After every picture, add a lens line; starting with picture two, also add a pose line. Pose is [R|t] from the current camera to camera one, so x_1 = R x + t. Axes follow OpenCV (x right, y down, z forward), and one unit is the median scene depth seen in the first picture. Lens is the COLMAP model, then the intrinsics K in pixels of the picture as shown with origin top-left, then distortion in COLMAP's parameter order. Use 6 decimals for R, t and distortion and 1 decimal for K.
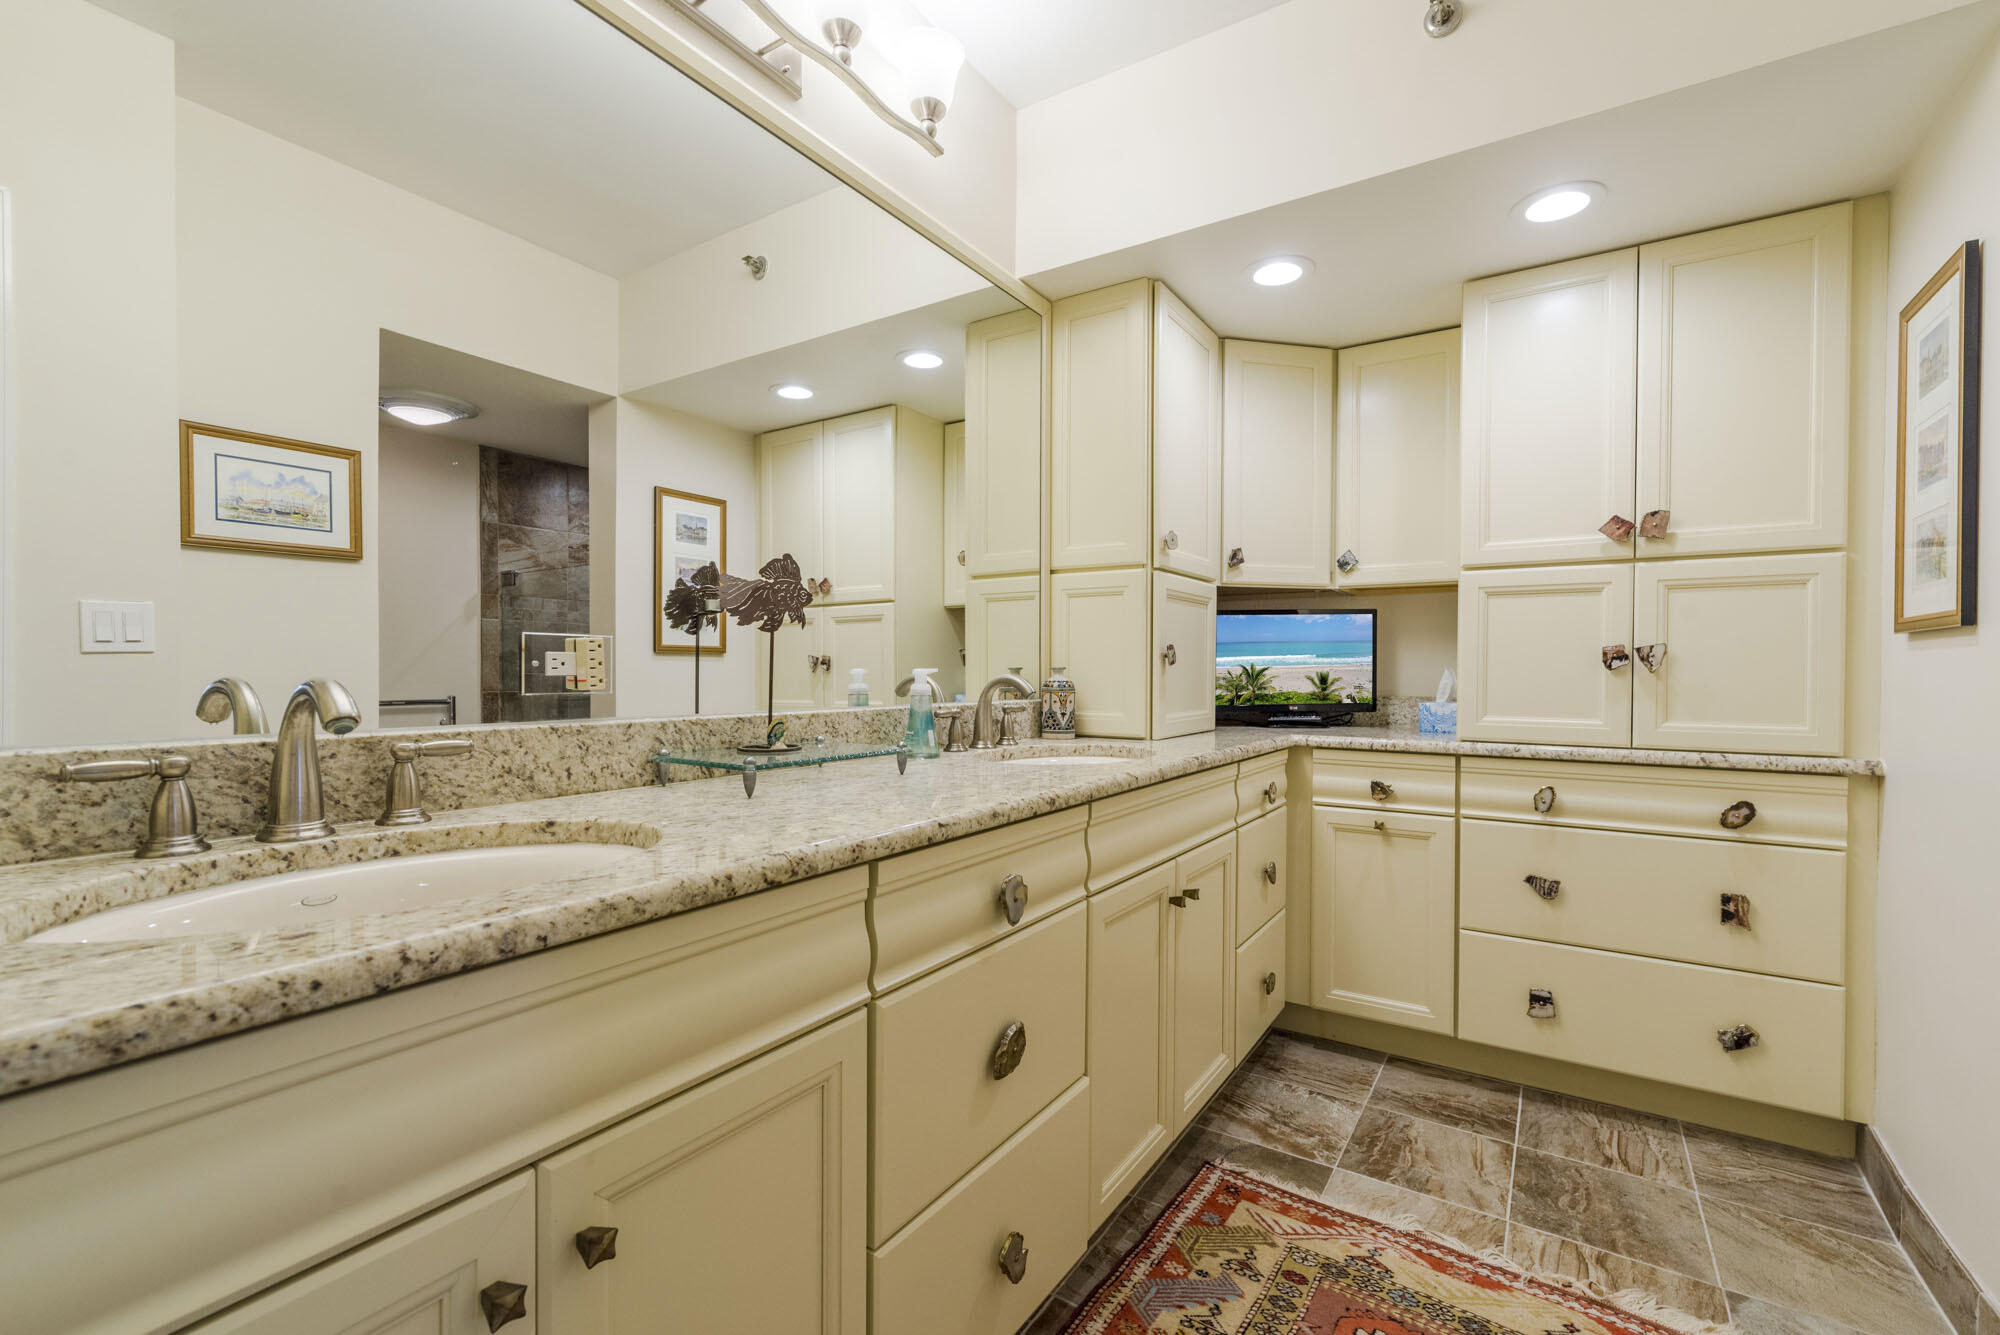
lens RADIAL K [[847.1, 0, 999.2], [0, 847.1, 675.7], [0, 0, 1]] dist [-0.001776, 0.000097]
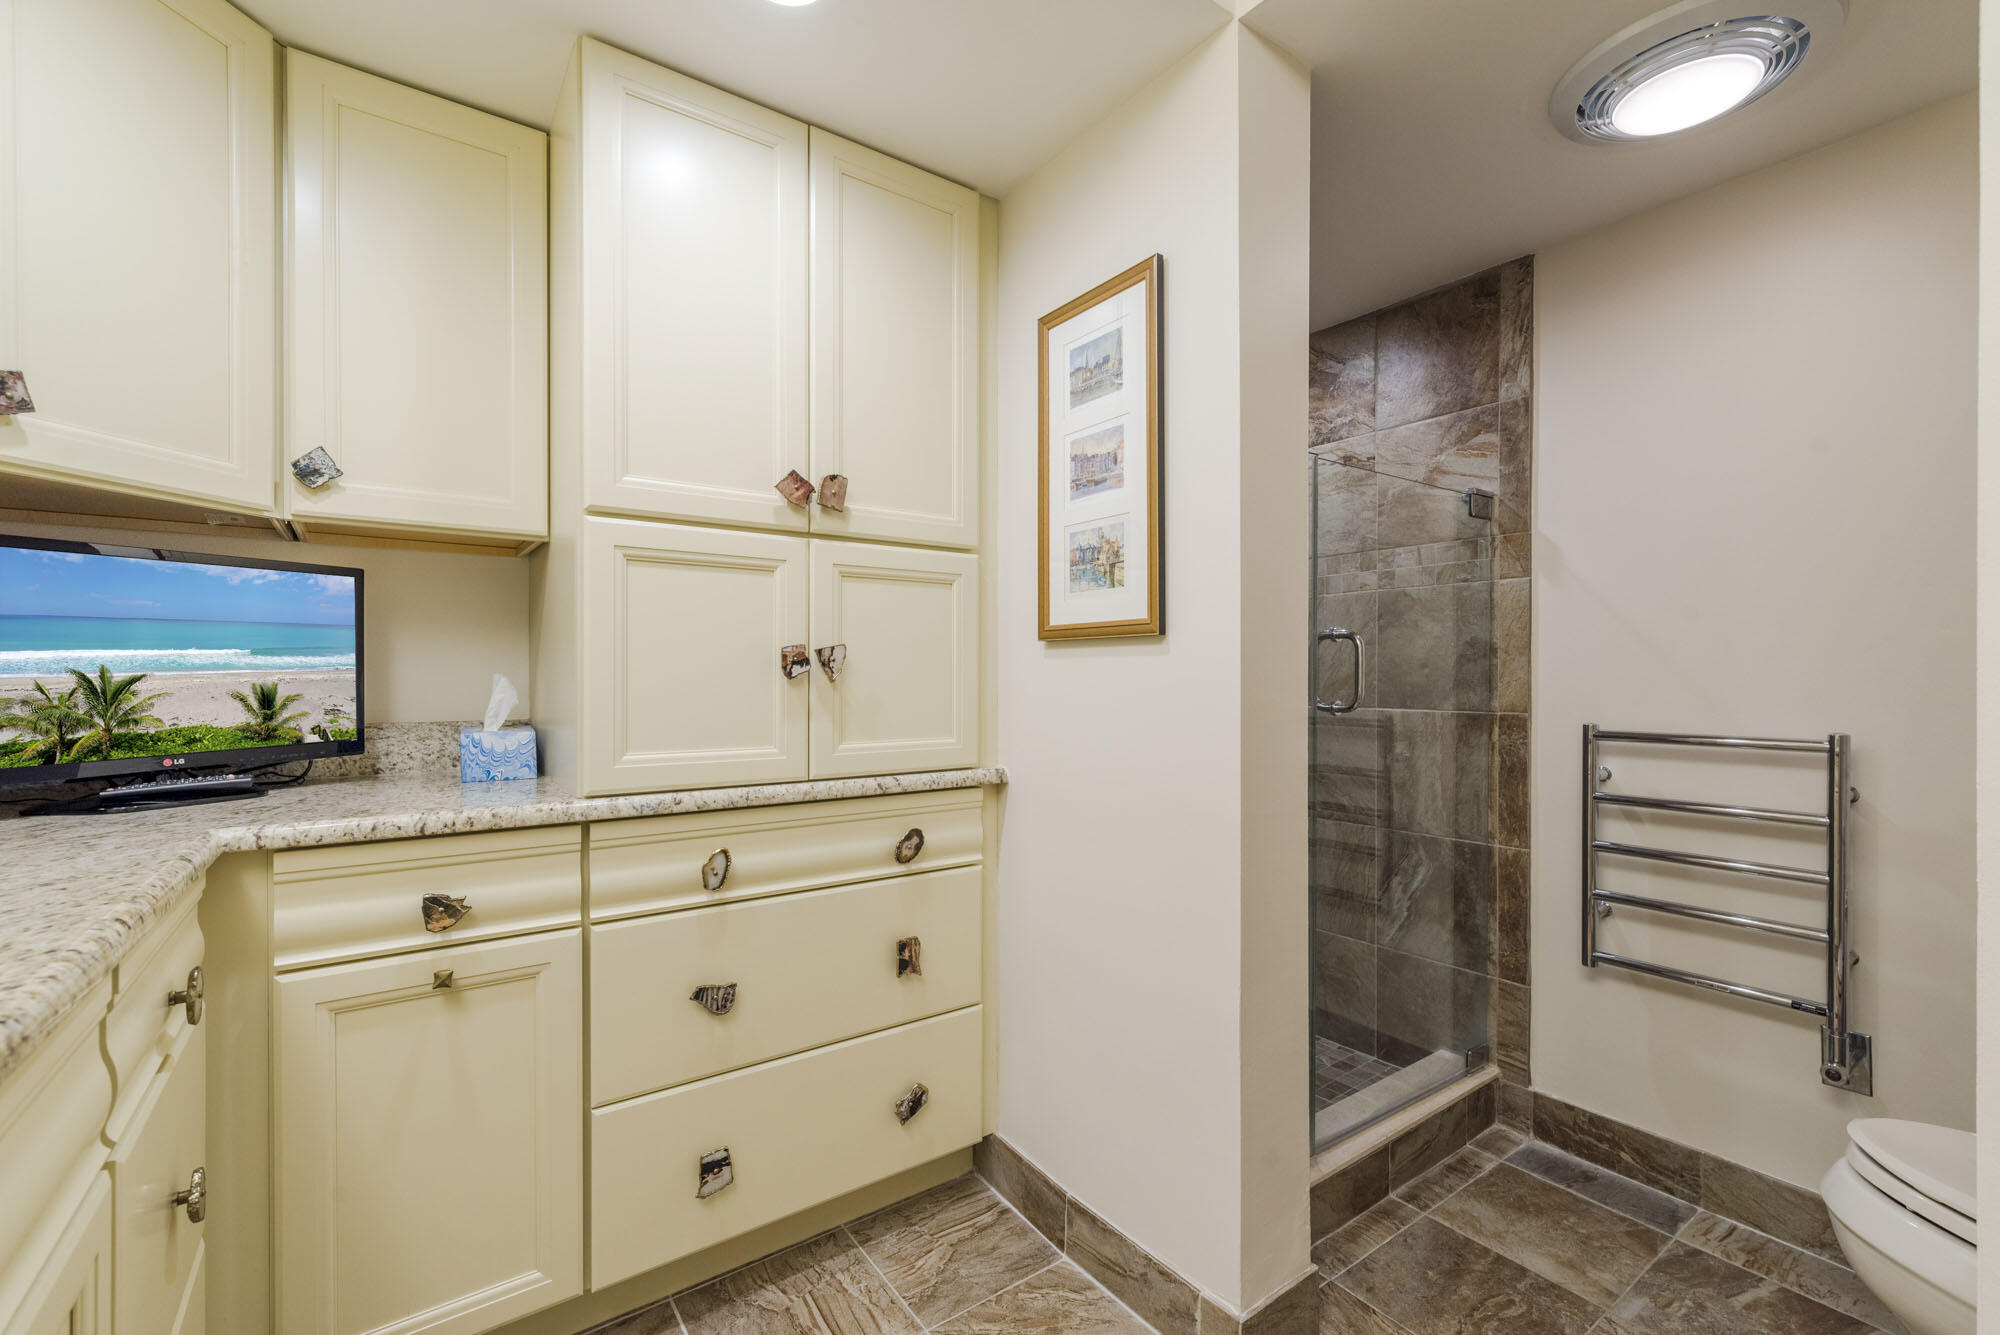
lens RADIAL K [[847.1, 0, 1013.9], [0, 847.1, 680.3], [0, 0, 1]] dist [-0.001776, 0.000097]
pose [[0.337449, -0.010516, 0.941285, 0.090853], [0.007453, 0.999936, 0.008499, -0.009895], [-0.941314, 0.004148, 0.337506, 0.565039]]
